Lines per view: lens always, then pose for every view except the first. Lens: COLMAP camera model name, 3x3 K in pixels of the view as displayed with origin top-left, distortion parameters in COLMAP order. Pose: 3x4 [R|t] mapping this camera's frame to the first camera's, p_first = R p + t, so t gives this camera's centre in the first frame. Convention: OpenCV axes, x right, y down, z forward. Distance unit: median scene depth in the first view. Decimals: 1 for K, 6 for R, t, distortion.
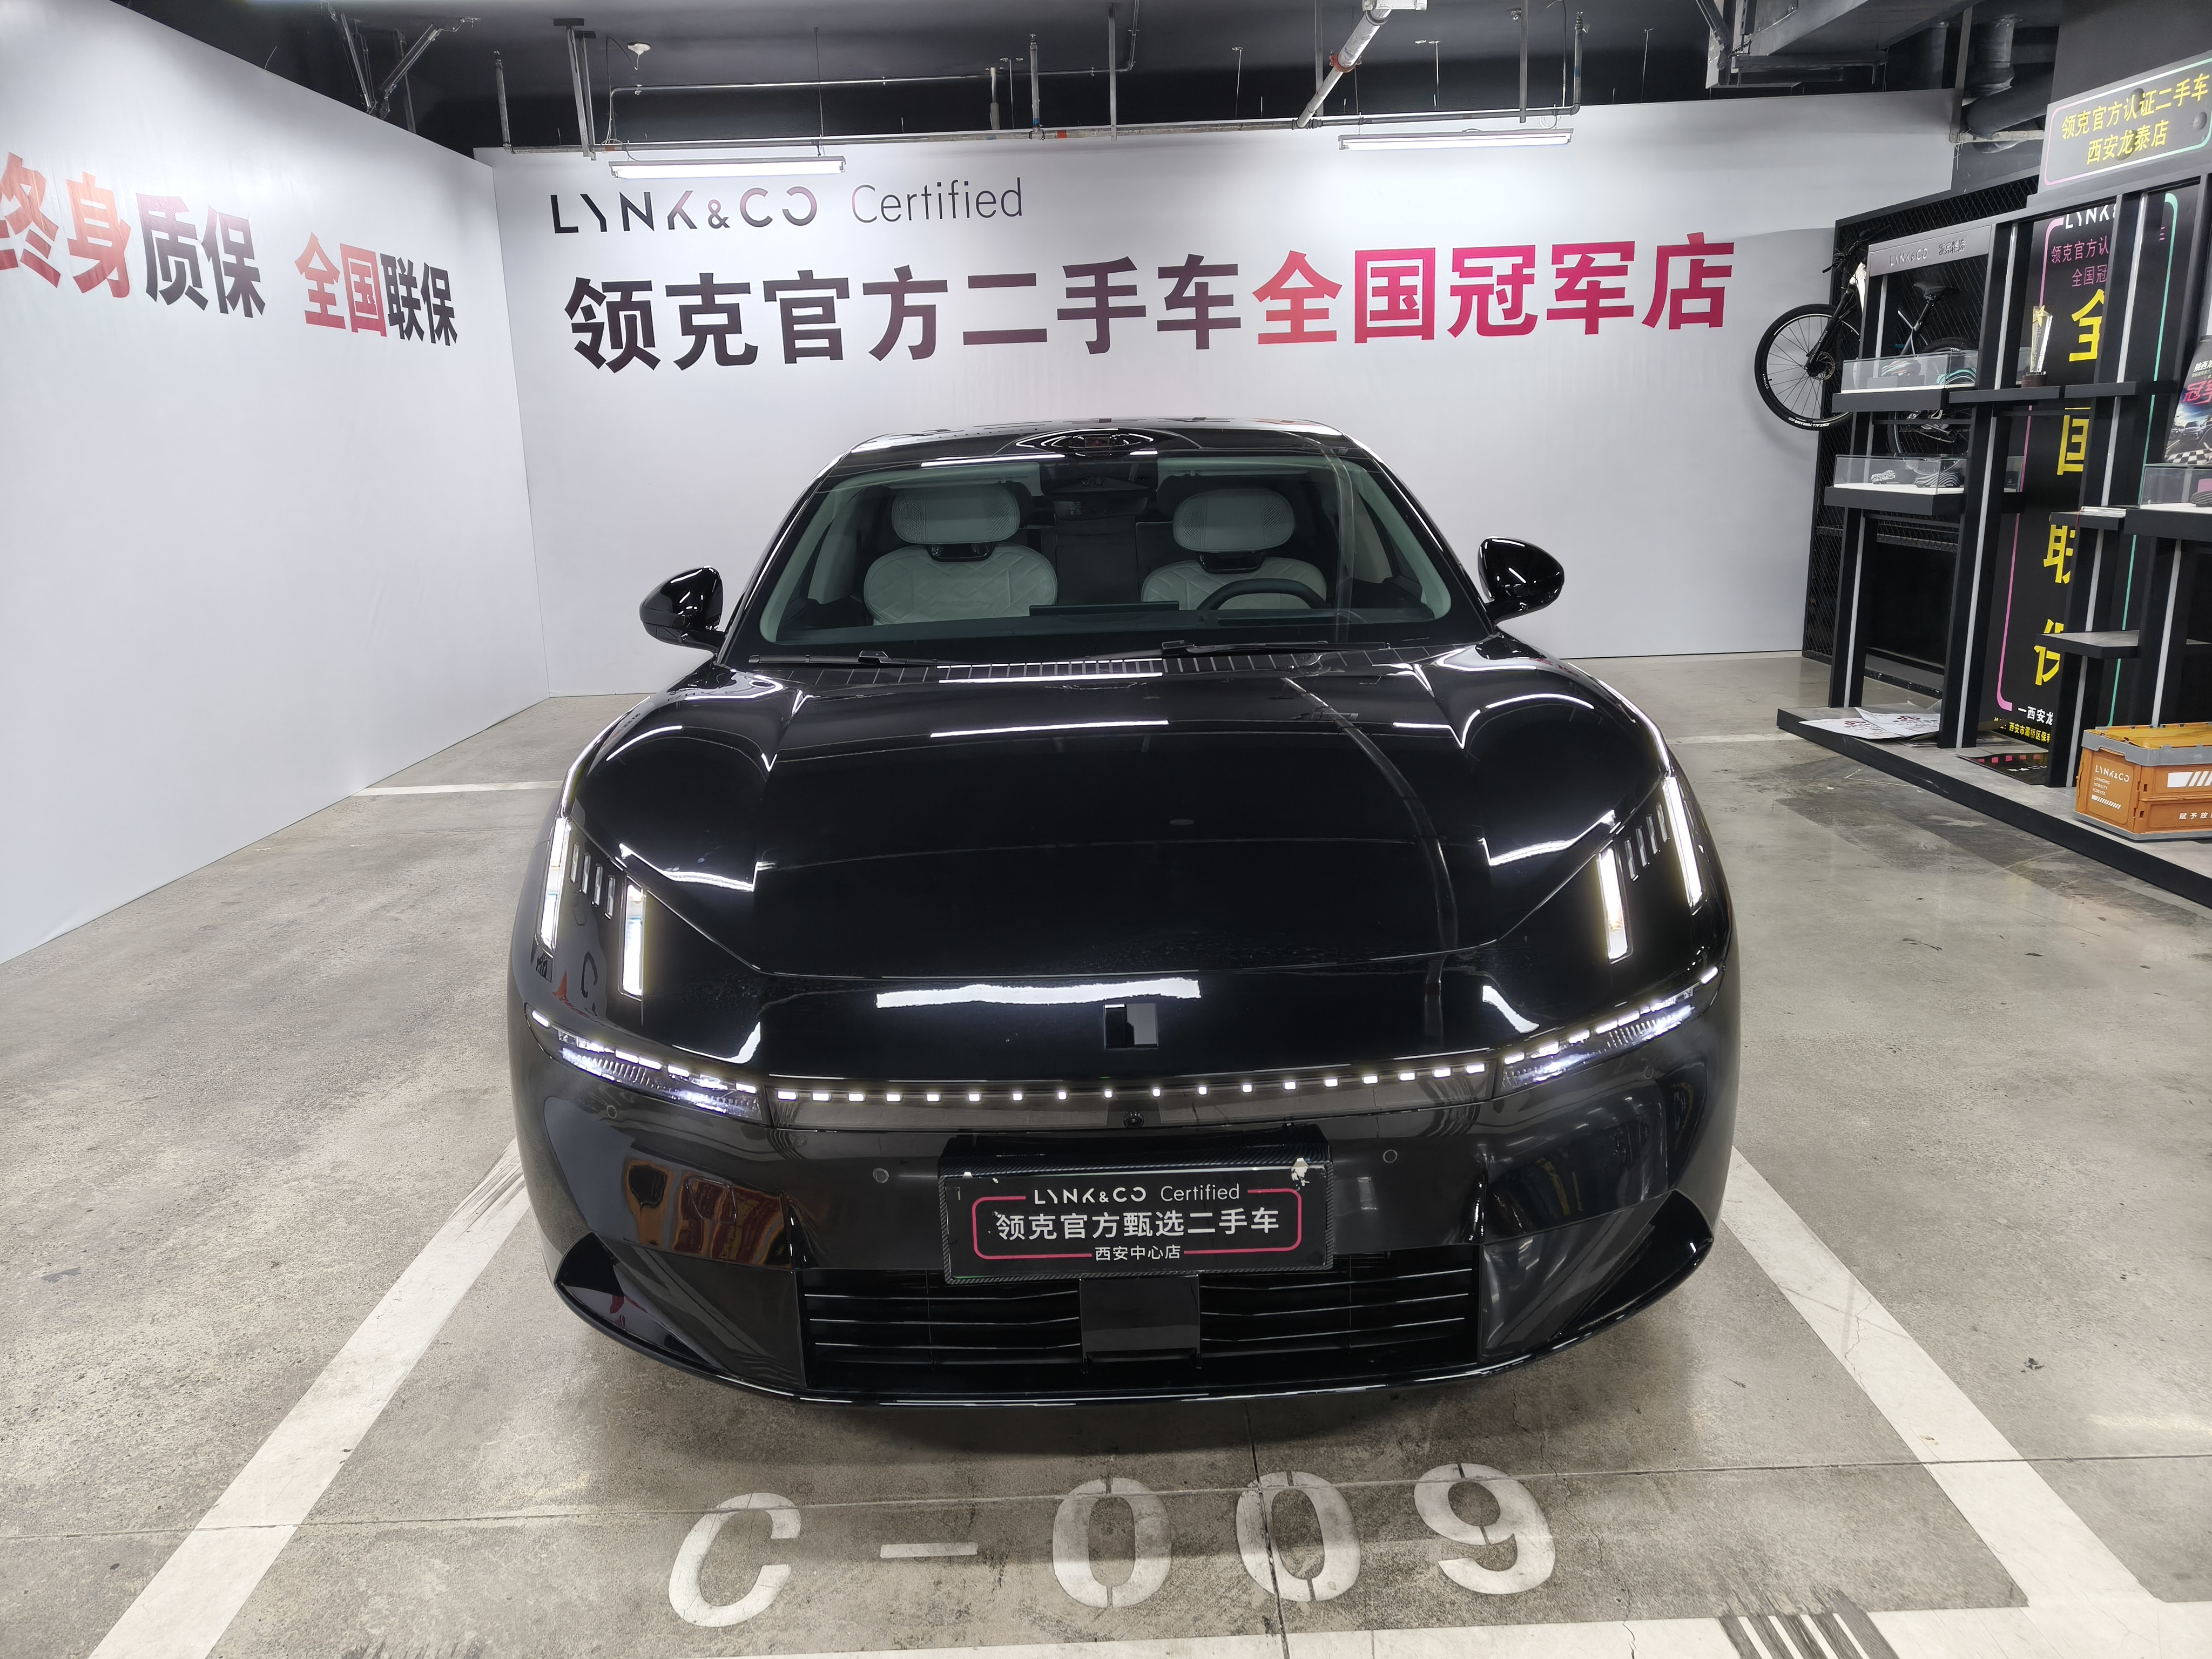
lens RADIAL K [[1535.1, 0, 1102.8], [0, 1535.1, 819.5], [0, 0, 1]] dist [0.013765, 0.000756]
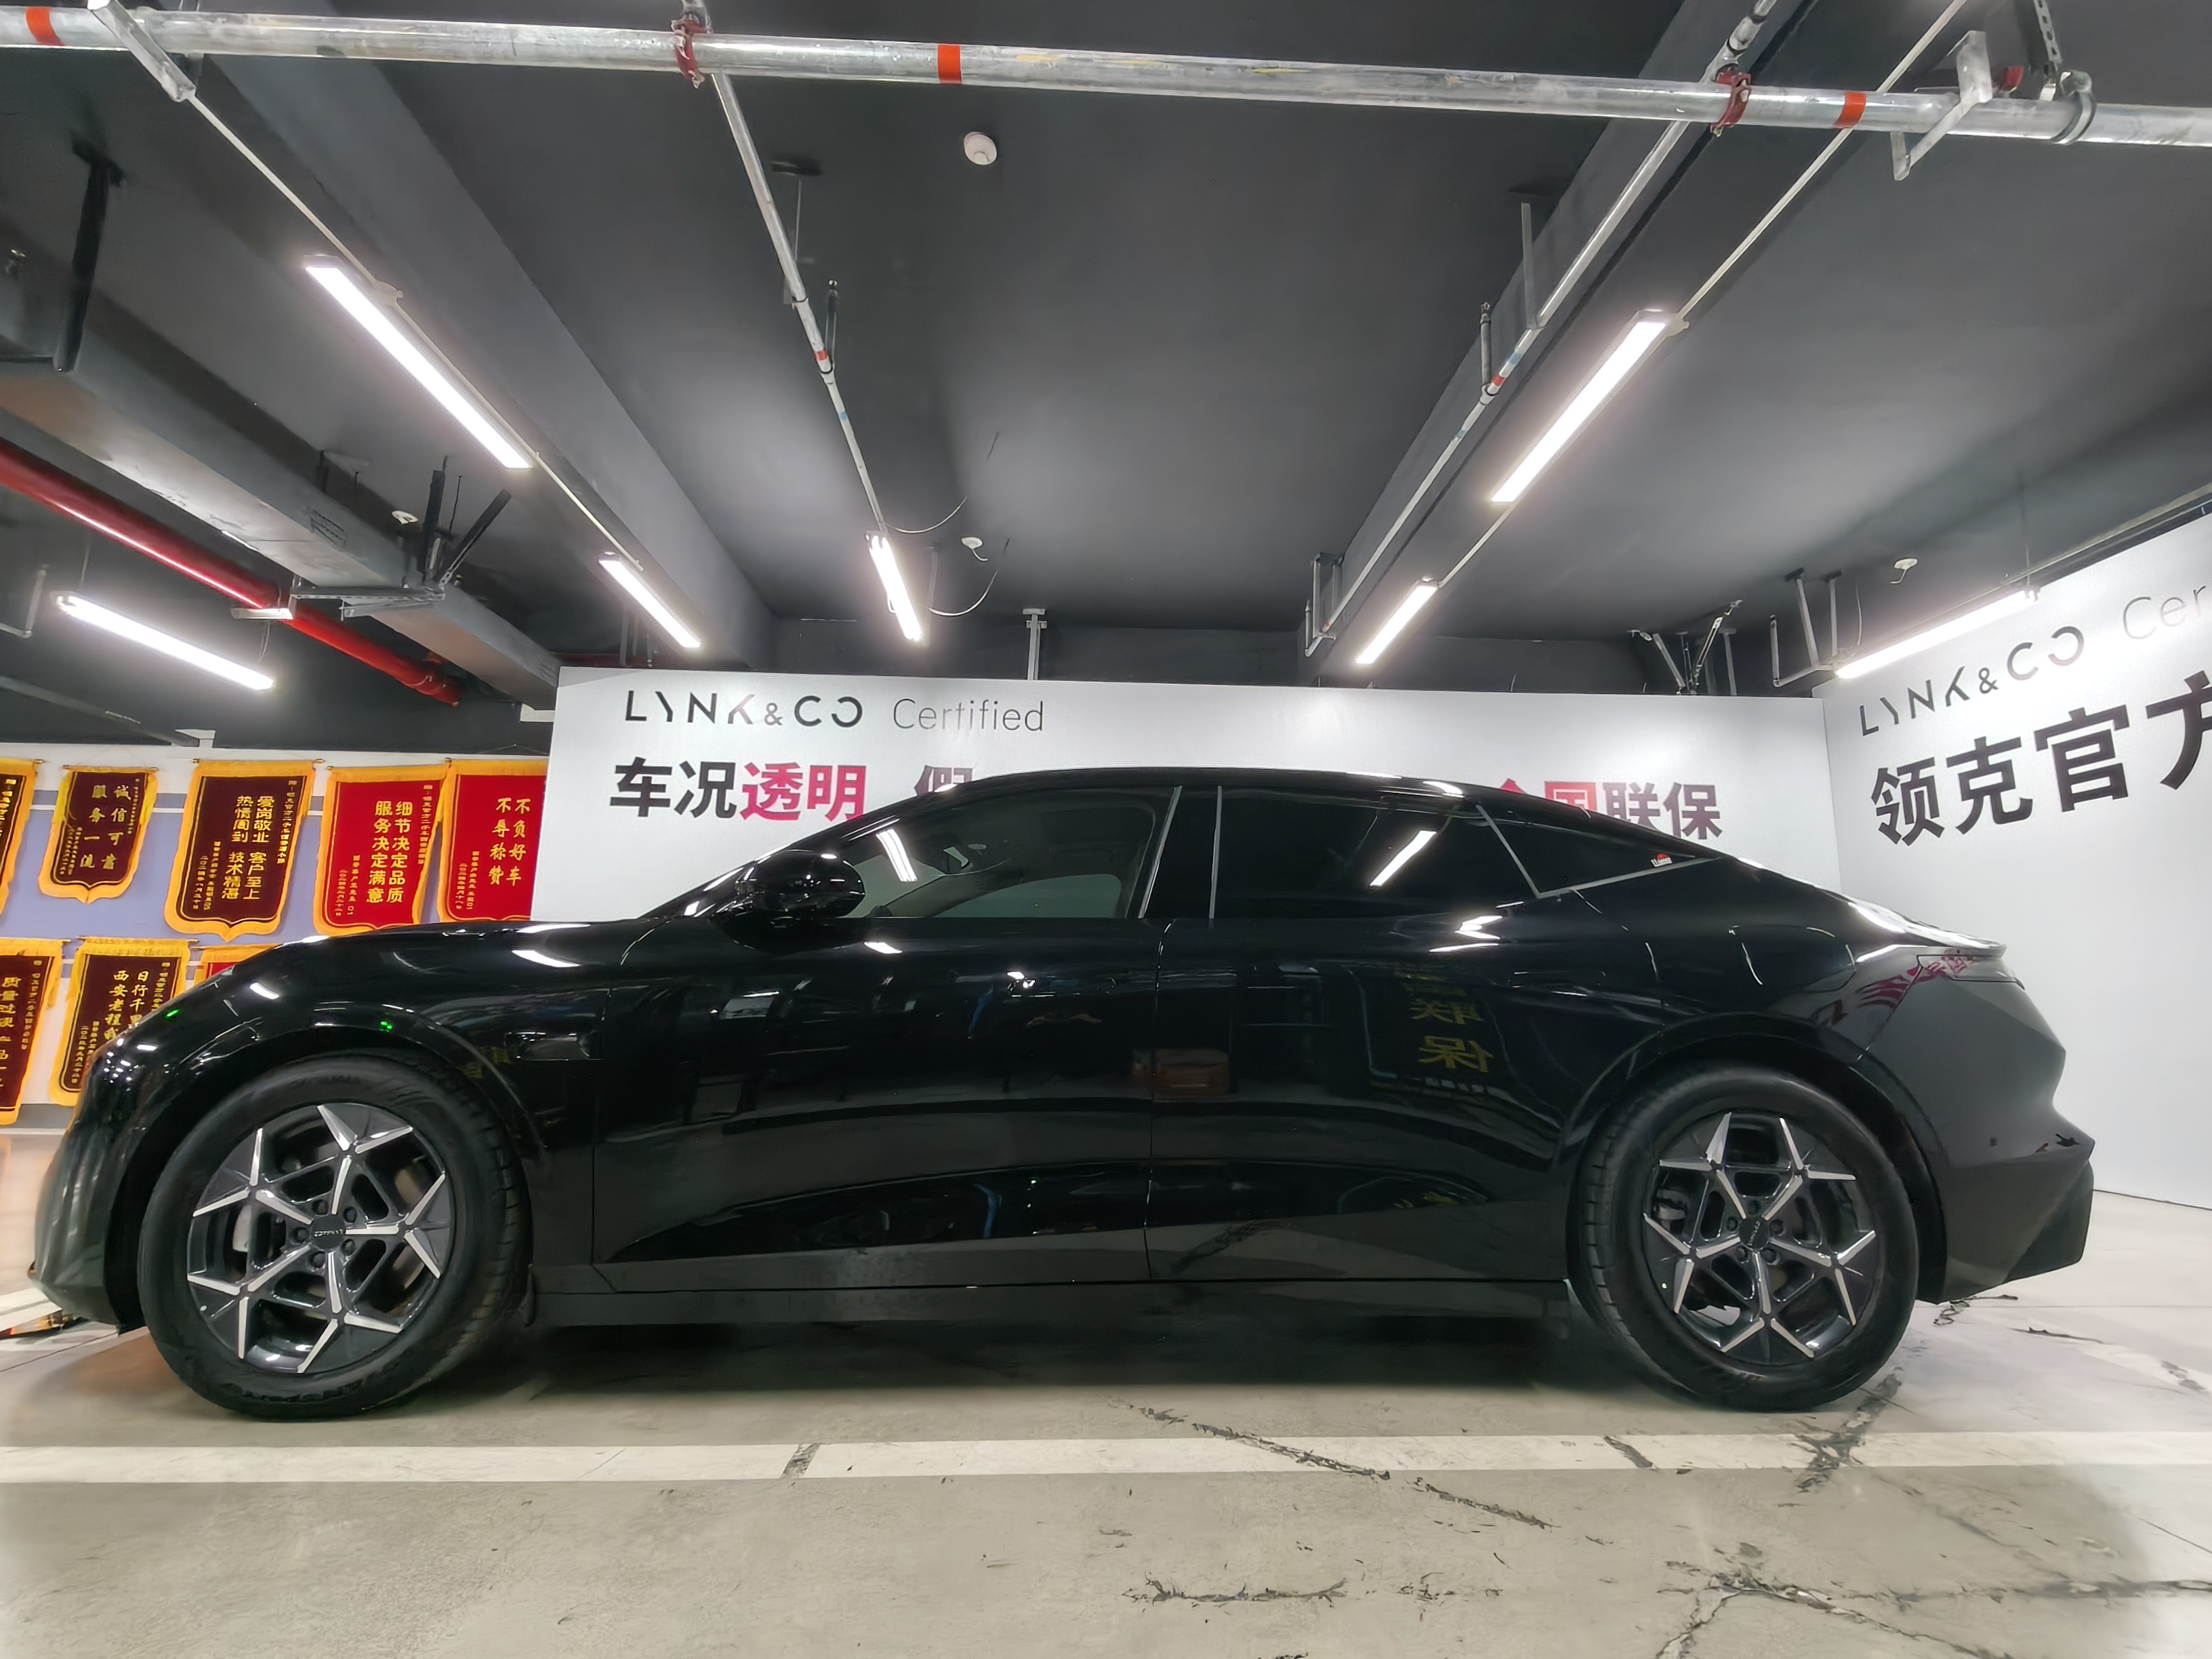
lens RADIAL K [[1016.9, 0, 1105.5], [0, 1016.9, 828.2], [0, 0, 1]] dist [-0.005276, 0.002149]
pose [[0.038579, -0.142755, -0.989006, 0.421897], [-0.254973, 0.955574, -0.147876, -0.068753], [0.966178, 0.257875, 0.000467, 0.550953]]
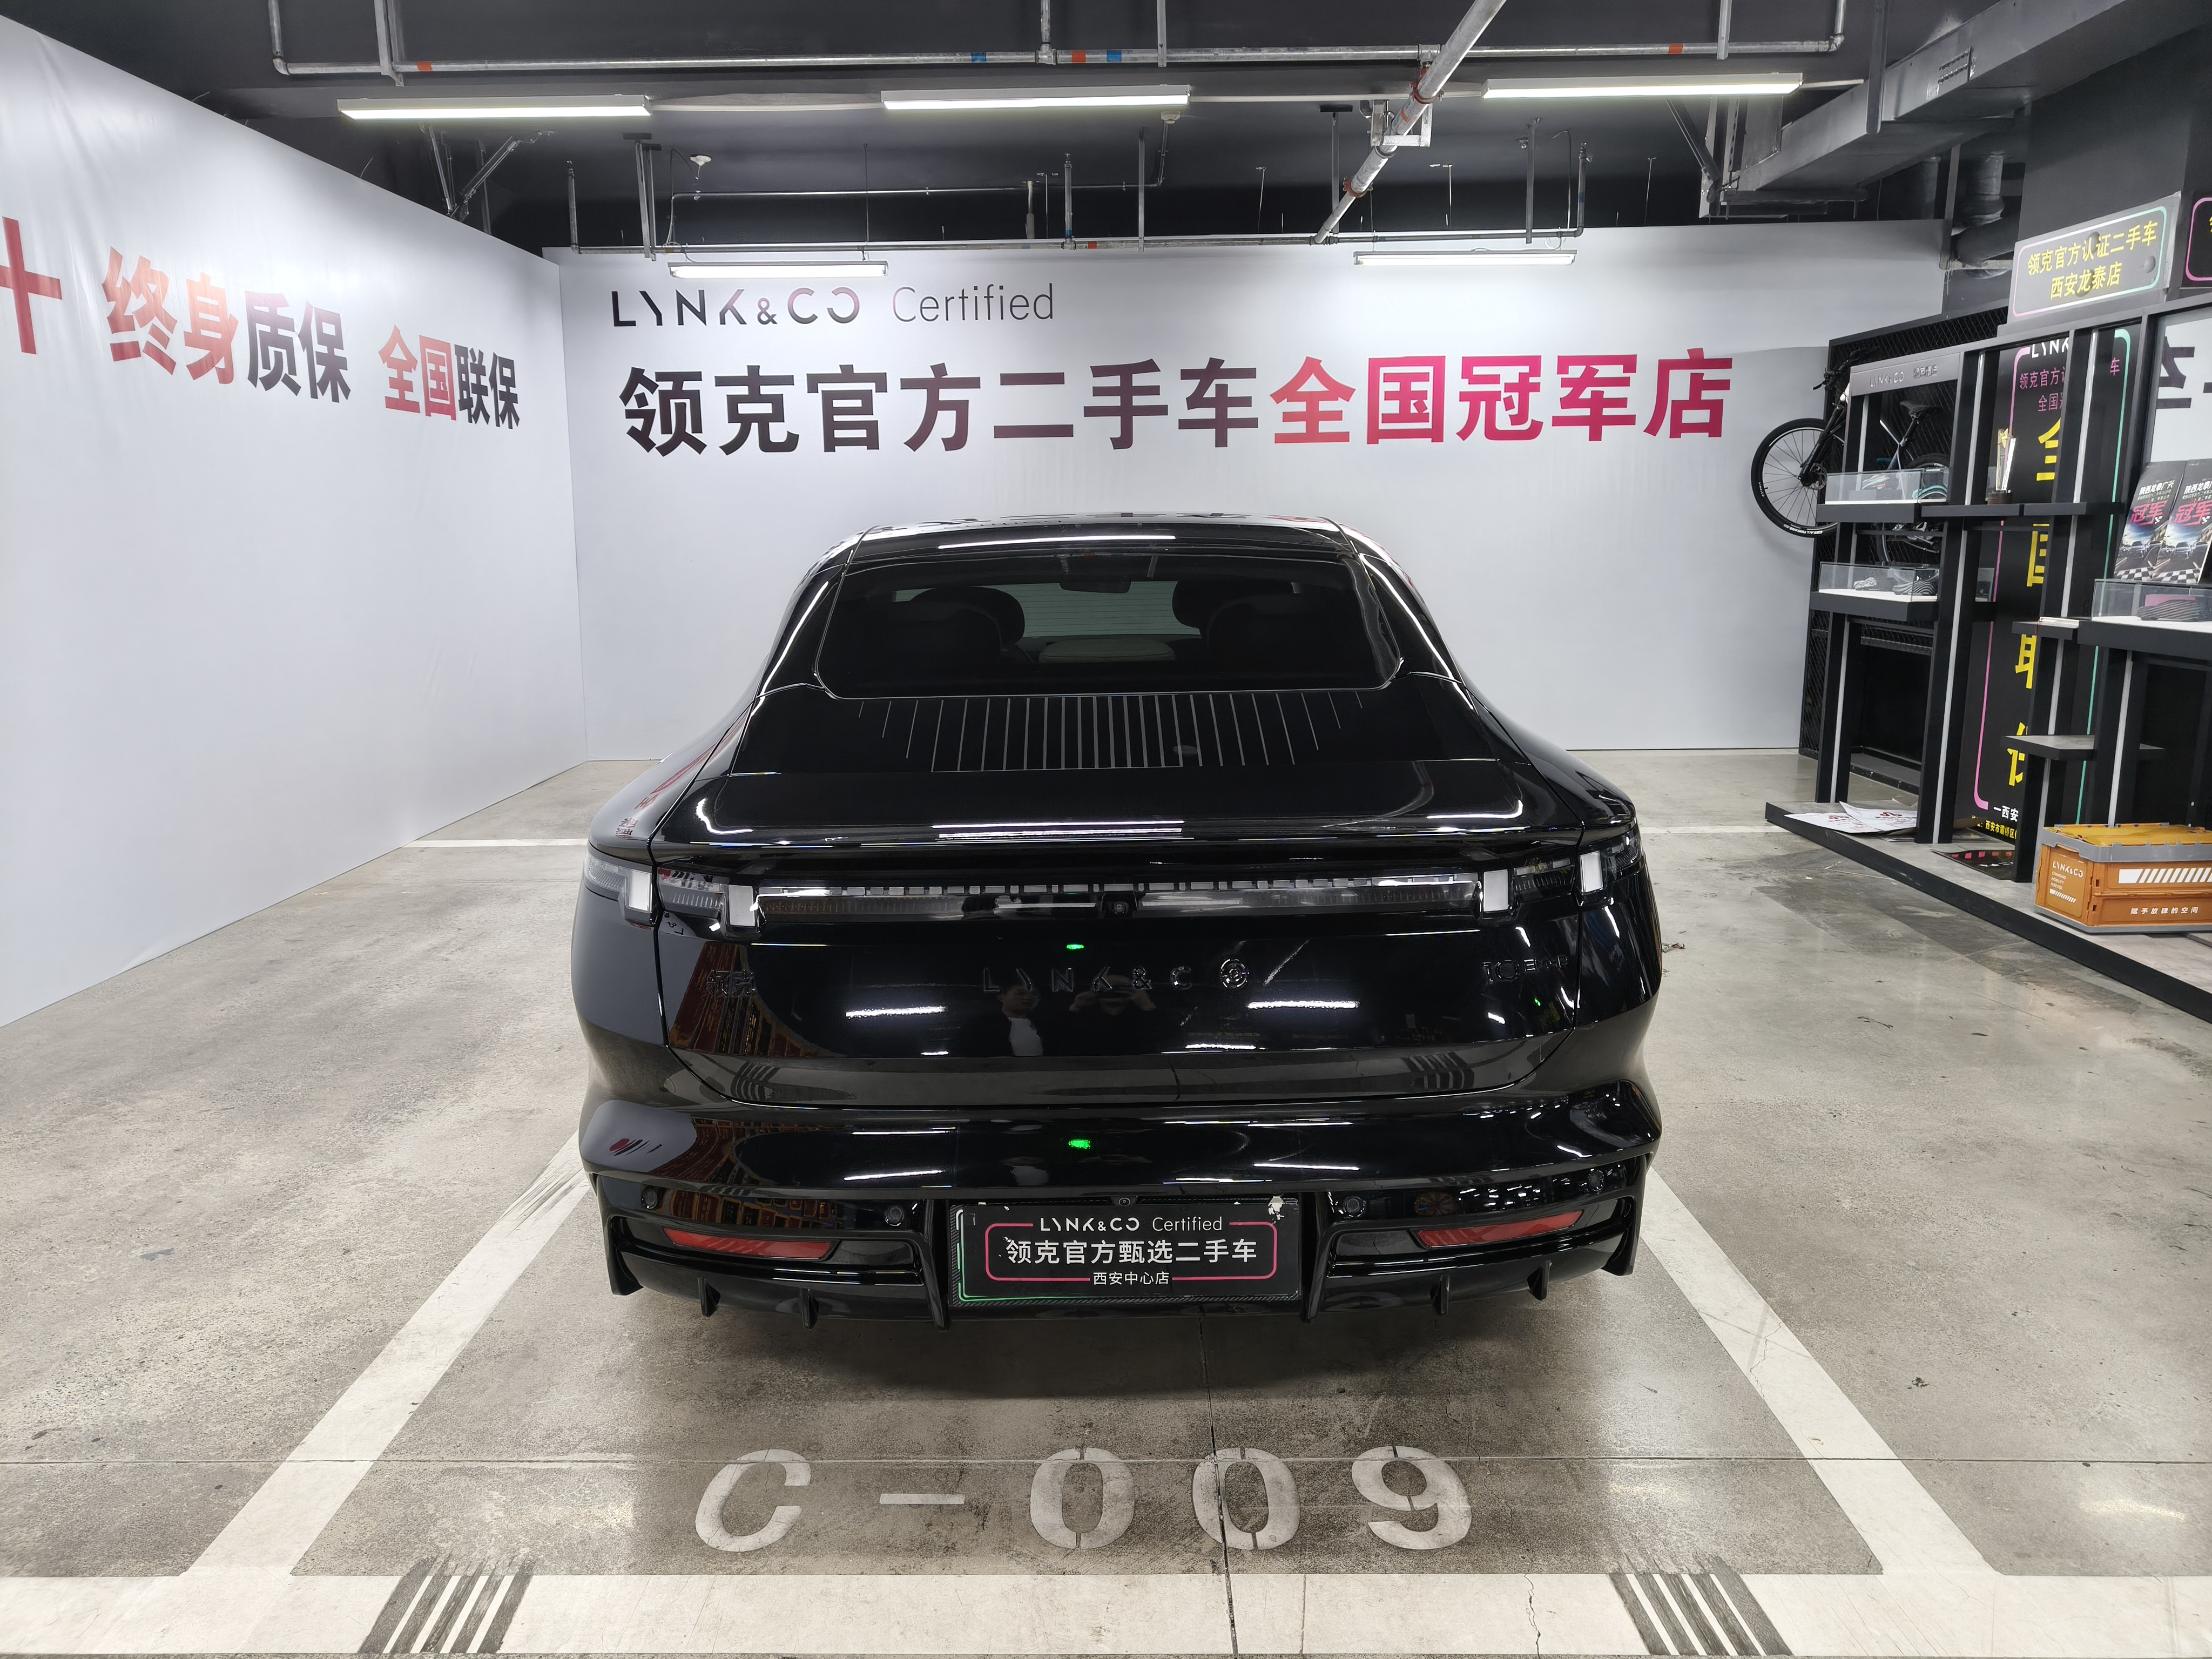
lens RADIAL K [[1535.1, 0, 1086.1], [0, 1535.1, 825.9], [0, 0, 1]] dist [0.013765, 0.000756]
pose [[0.999331, 0.027992, -0.023550, 0.005768], [-0.029118, 0.998379, -0.048900, 0.007691], [0.022143, 0.049553, 0.998526, -0.043603]]
